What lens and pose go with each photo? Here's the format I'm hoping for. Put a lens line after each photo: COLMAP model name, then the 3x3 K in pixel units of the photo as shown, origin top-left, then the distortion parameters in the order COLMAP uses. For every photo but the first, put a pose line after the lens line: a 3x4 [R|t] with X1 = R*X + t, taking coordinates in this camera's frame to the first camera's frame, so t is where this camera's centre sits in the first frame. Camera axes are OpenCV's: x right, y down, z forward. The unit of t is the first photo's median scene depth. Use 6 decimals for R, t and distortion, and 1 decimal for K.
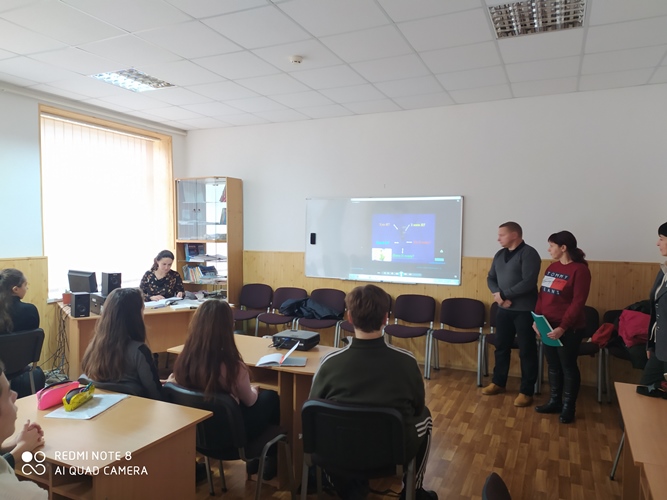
lens RADIAL K [[508.1, 0, 330.5], [0, 508.1, 247.0], [0, 0, 1]] dist [0.097601, -0.096286]
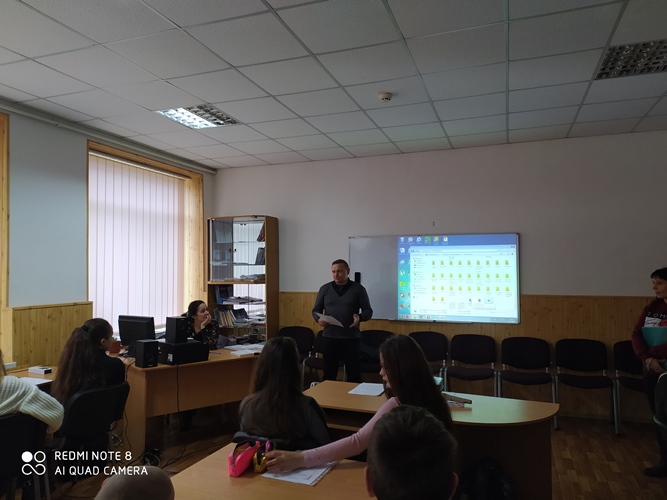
lens RADIAL K [[508.1, 0, 330.5], [0, 508.1, 247.0], [0, 0, 1]] dist [0.097601, -0.096286]
pose [[0.996252, -0.007747, 0.086147, -0.163144], [0.014510, 0.996835, -0.078162, -0.000497], [-0.085269, 0.079119, 0.993212, 0.032686]]
